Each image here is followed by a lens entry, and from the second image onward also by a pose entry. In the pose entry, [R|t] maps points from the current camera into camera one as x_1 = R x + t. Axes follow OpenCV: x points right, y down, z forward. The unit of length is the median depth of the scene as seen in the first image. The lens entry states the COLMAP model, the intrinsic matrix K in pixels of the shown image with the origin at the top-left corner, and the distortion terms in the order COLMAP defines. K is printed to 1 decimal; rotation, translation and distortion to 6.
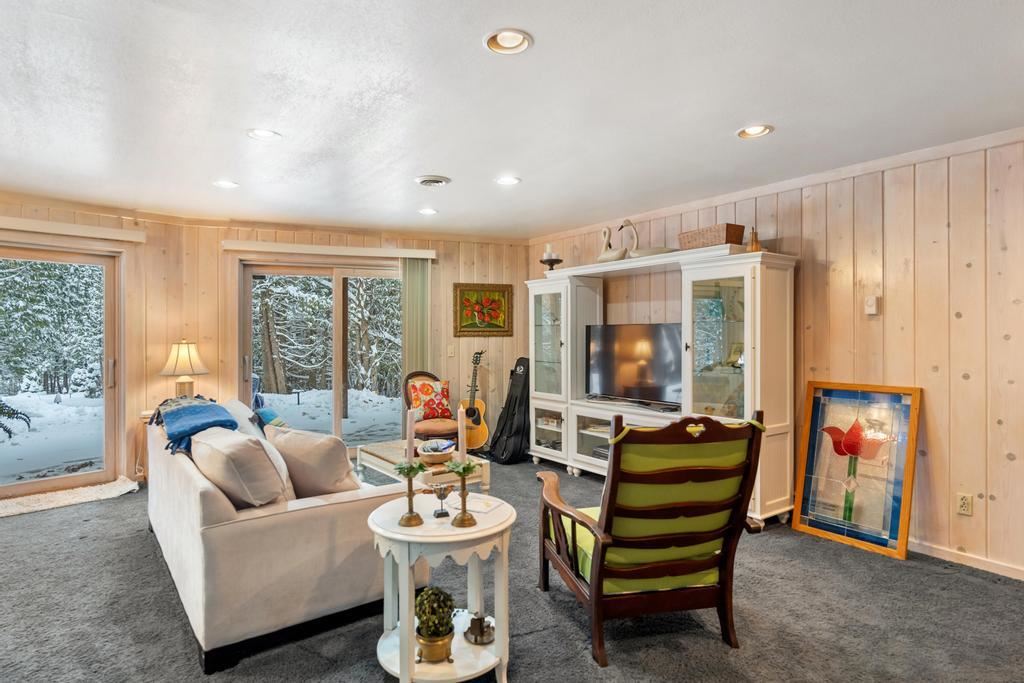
lens RADIAL K [[542.8, 0, 512.0], [0, 542.8, 341.5], [0, 0, 1]] dist [0.001626, 0.000180]
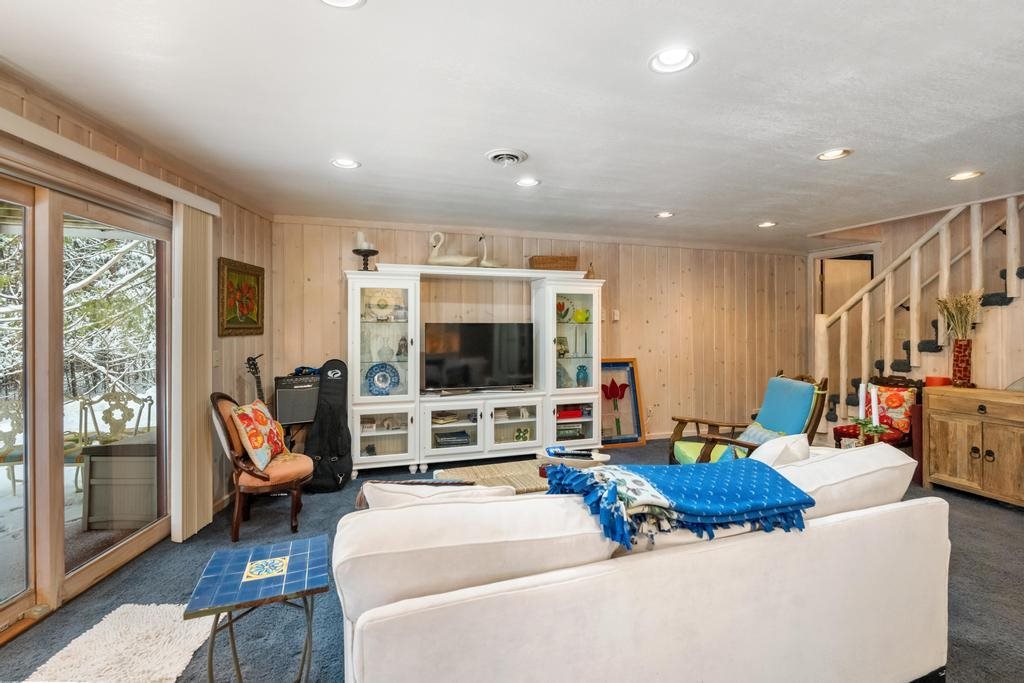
lens RADIAL K [[458.6, 0, 512.0], [0, 458.6, 341.5], [0, 0, 1]] dist [-0.001841, -0.000069]
pose [[0.324820, -0.031122, 0.945264, -0.623880], [0.007545, 0.999512, 0.030315, -0.020274], [-0.945746, -0.002715, 0.324897, 0.561854]]
